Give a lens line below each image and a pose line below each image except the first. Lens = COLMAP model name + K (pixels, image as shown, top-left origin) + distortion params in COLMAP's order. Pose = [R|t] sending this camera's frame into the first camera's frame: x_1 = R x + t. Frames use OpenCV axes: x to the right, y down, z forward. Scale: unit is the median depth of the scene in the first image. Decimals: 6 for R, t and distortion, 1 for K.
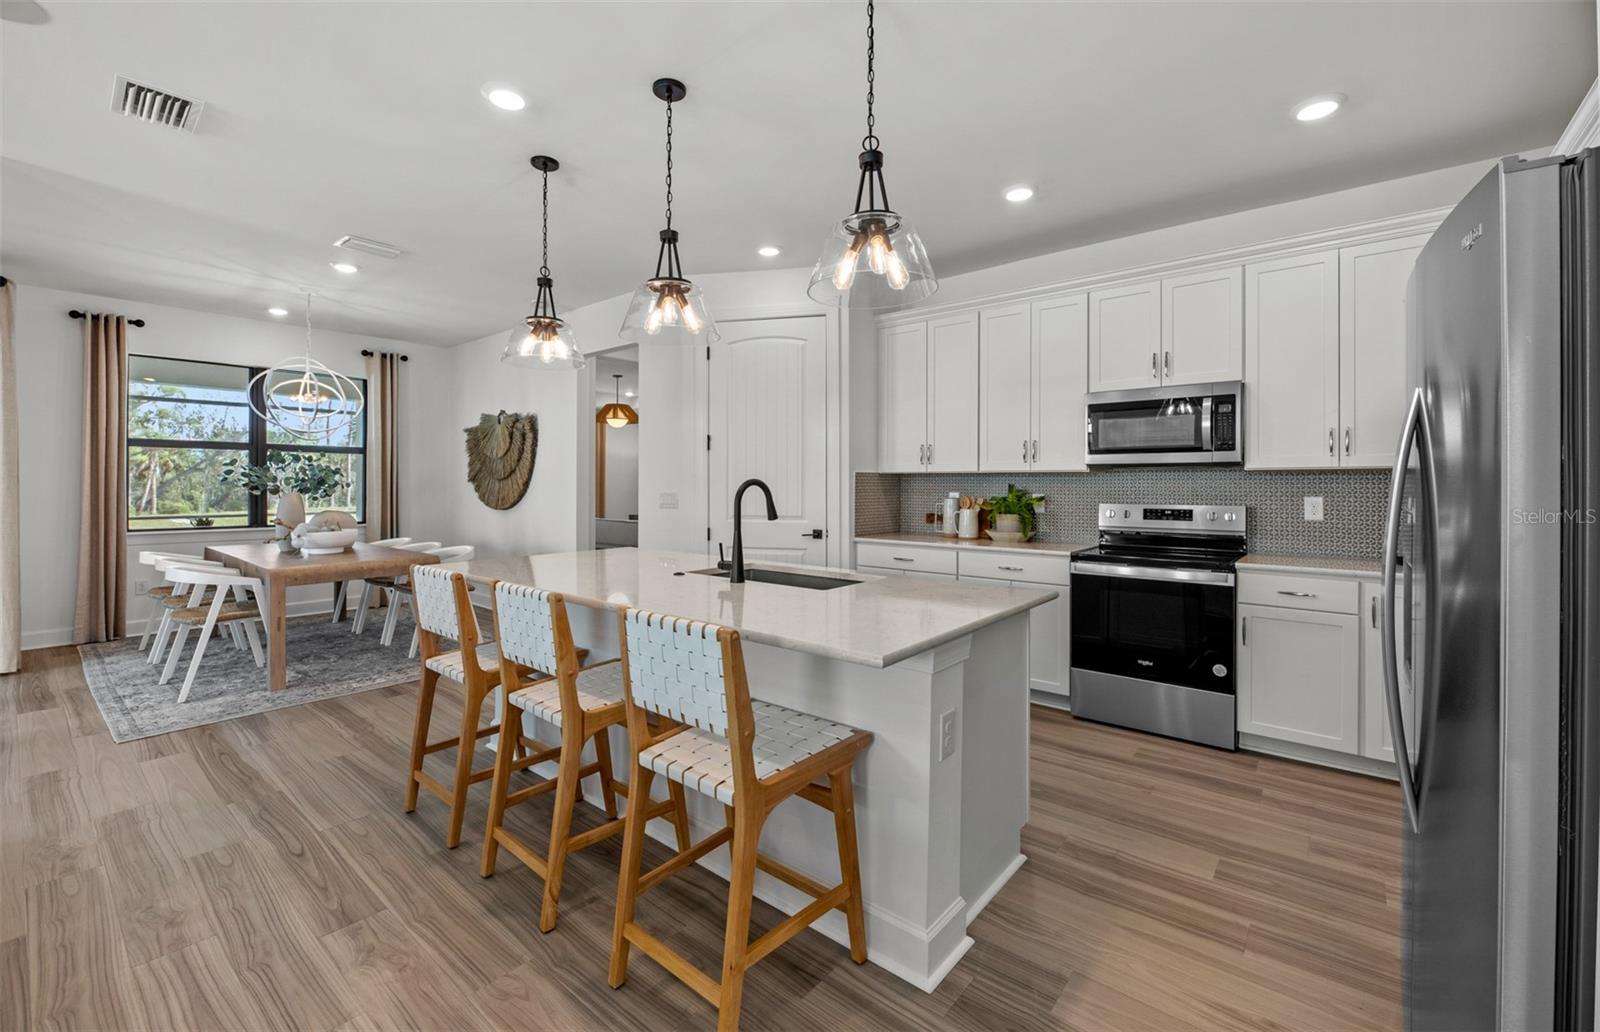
lens RADIAL K [[669.2, 0, 793.7], [0, 669.2, 488.2], [0, 0, 1]] dist [0.008106, -0.002307]
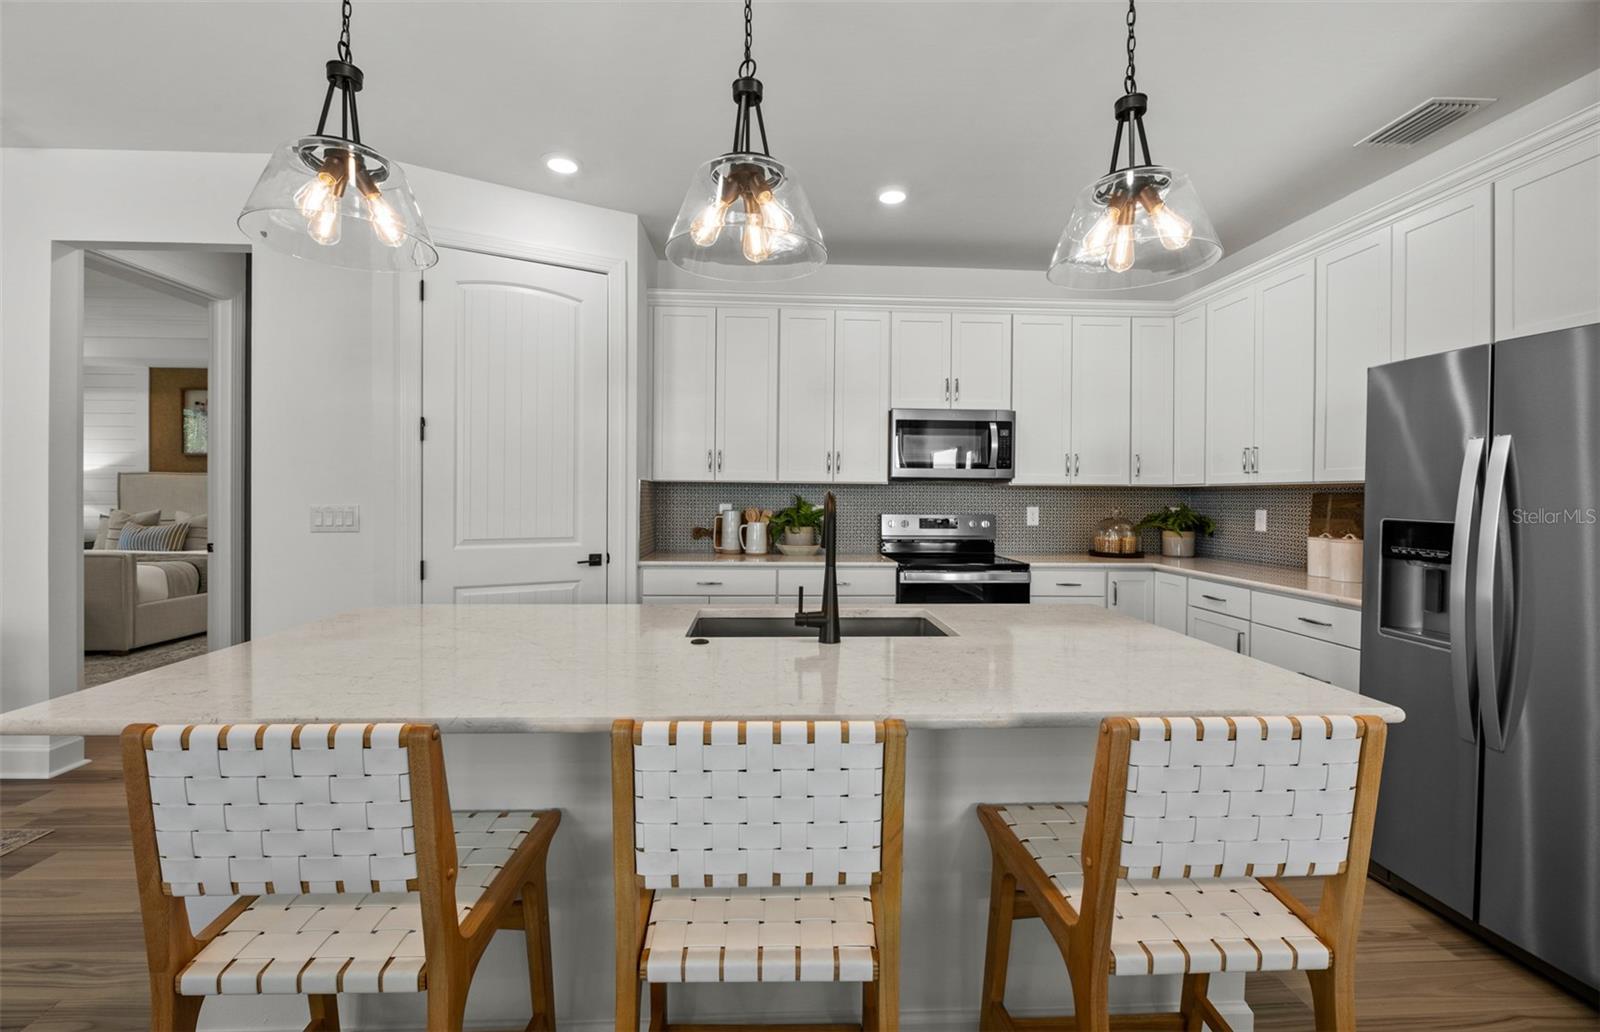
lens RADIAL K [[669.2, 0, 790.5], [0, 669.2, 508.7], [0, 0, 1]] dist [0.008106, -0.002307]
pose [[0.723933, -0.012047, 0.689765, -0.360269], [-0.003192, 0.999778, 0.020812, -0.007006], [-0.689863, -0.017269, 0.723734, 0.322745]]
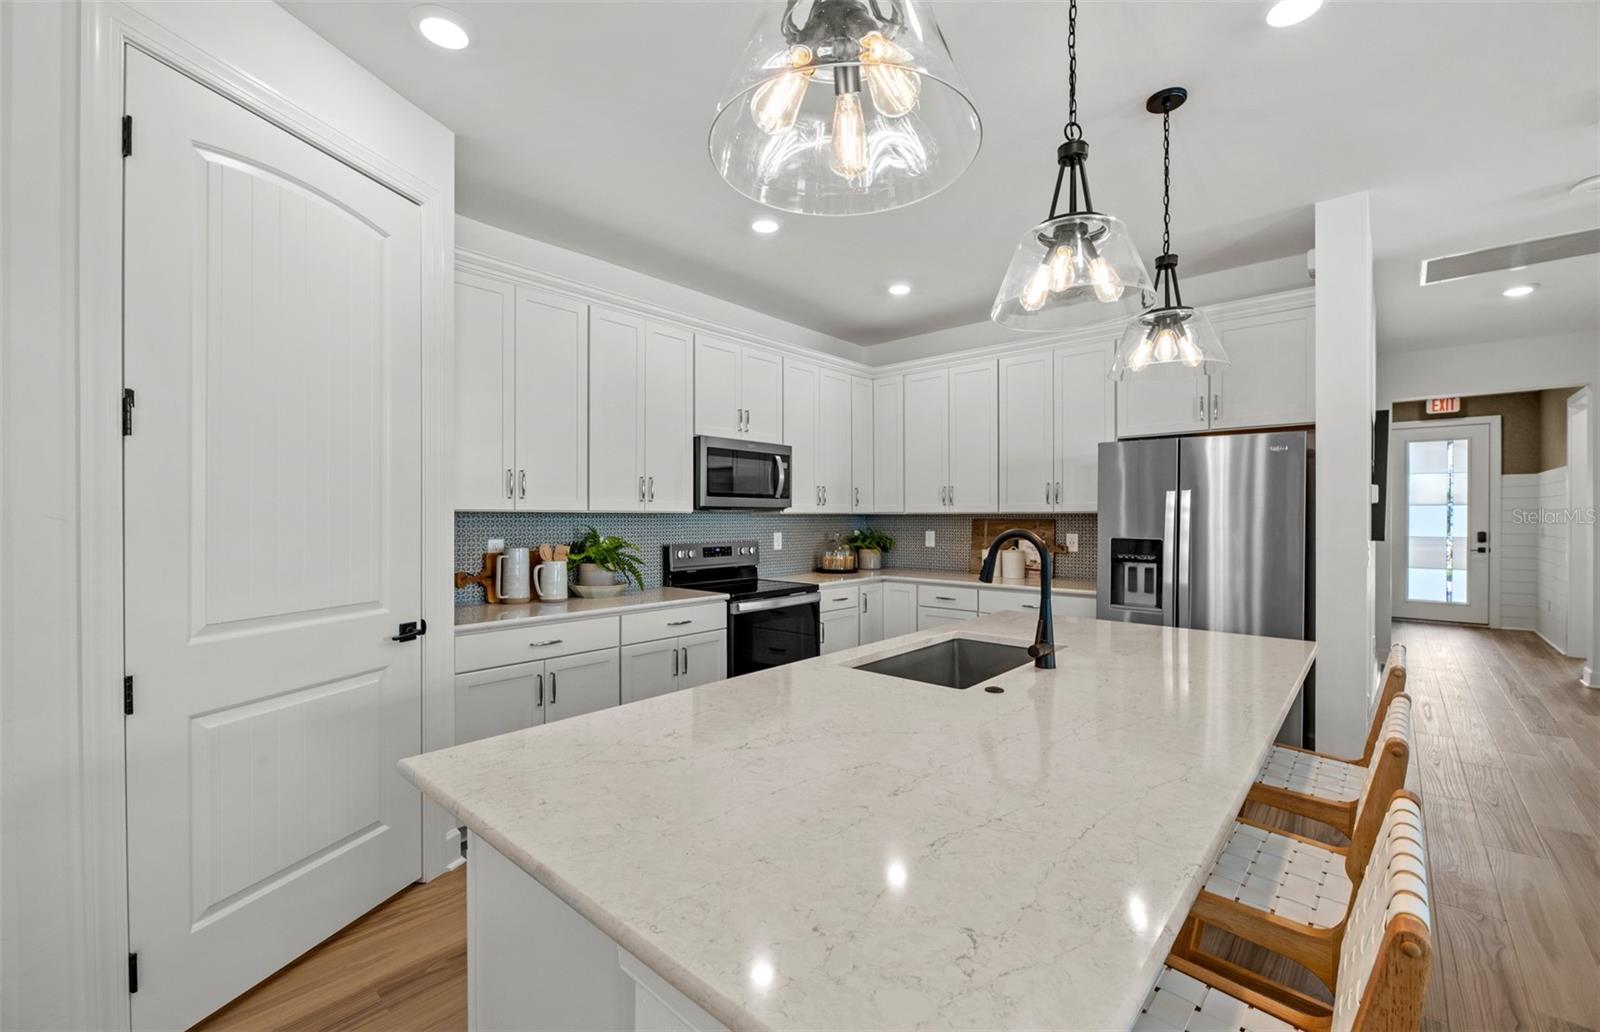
lens RADIAL K [[669.2, 0, 807.7], [0, 669.2, 522.2], [0, 0, 1]] dist [0.008106, -0.002307]
pose [[0.004016, -0.011866, 0.999922, -0.511606], [0.003792, 0.999923, 0.011851, -0.020566], [-0.999985, 0.003744, 0.004060, 0.761663]]
